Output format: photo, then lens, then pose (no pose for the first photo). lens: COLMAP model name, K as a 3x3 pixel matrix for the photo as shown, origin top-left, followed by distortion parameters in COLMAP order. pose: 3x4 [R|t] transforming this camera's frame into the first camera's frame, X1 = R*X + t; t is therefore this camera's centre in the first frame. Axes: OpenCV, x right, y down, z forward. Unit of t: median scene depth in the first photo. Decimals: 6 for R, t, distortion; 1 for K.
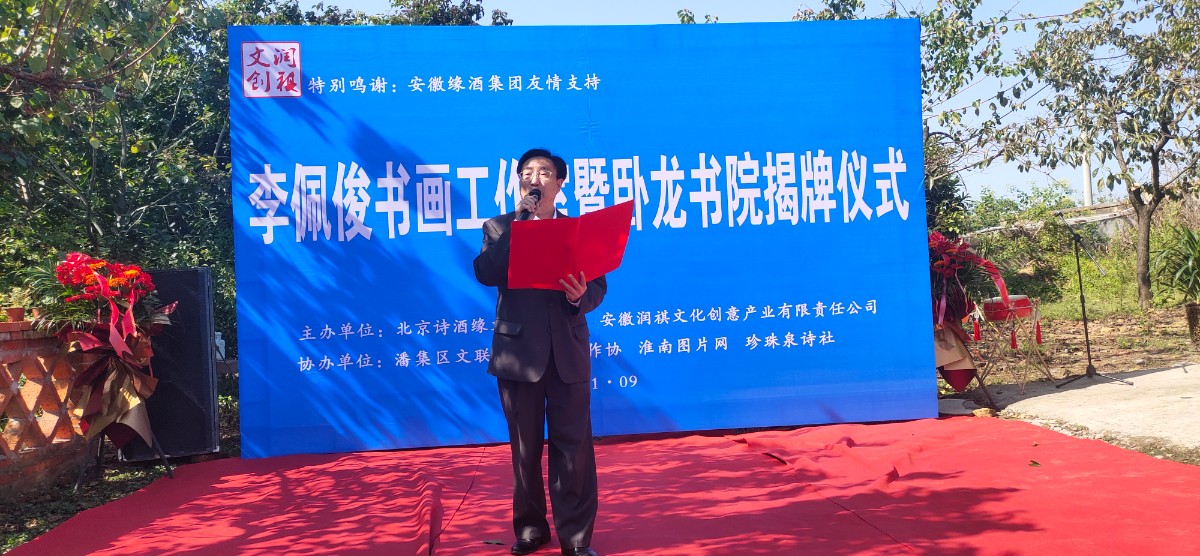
lens RADIAL K [[913.7, 0, 601.9], [0, 913.7, 281.1], [0, 0, 1]] dist [0.054804, -0.055939]
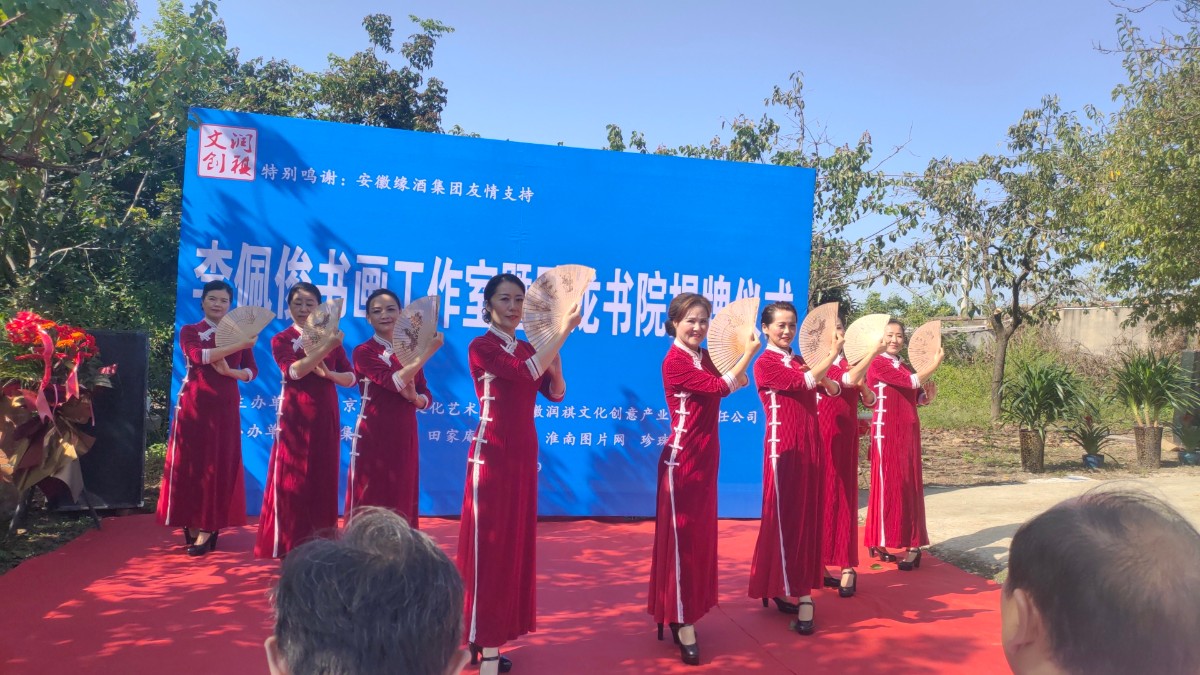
lens RADIAL K [[925.0, 0, 601.4], [0, 925.0, 338.1], [0, 0, 1]] dist [0.058515, -0.048774]
pose [[0.989528, 0.091812, 0.111378, -0.029044], [-0.092399, 0.995722, 0.000104, -0.053667], [-0.110892, -0.010395, 0.993778, -0.122574]]
